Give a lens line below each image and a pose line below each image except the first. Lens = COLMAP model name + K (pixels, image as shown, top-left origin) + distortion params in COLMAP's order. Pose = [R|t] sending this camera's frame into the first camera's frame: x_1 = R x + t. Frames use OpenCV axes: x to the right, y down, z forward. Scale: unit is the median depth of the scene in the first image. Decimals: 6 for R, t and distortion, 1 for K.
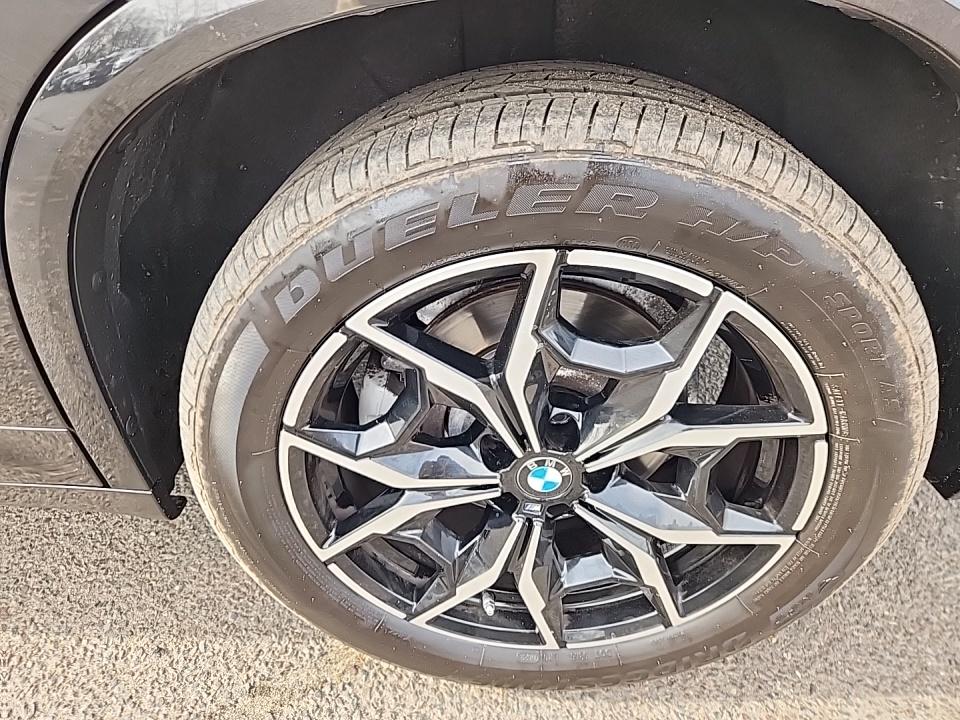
lens RADIAL K [[649.4, 0, 483.4], [0, 649.4, 366.1], [0, 0, 1]] dist [0.067902, -0.012884]
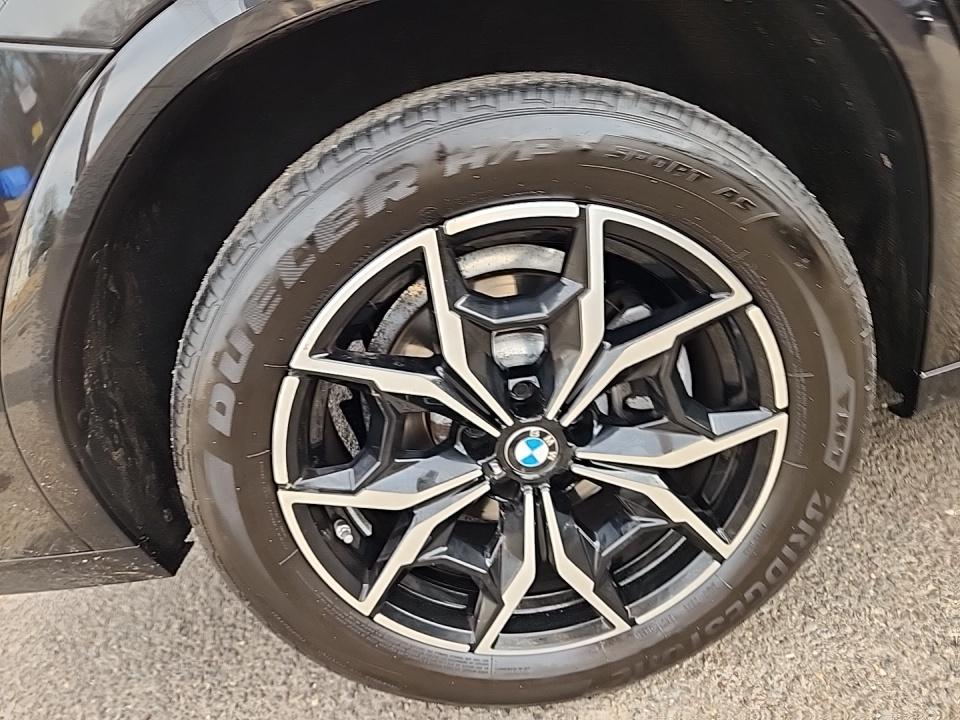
lens RADIAL K [[649.4, 0, 477.1], [0, 649.4, 360.1], [0, 0, 1]] dist [0.067902, -0.012884]
pose [[0.927772, -0.369696, -0.050632, 0.120718], [0.353038, 0.913600, -0.201740, 0.222598], [0.120840, 0.169294, 0.978130, -0.043676]]
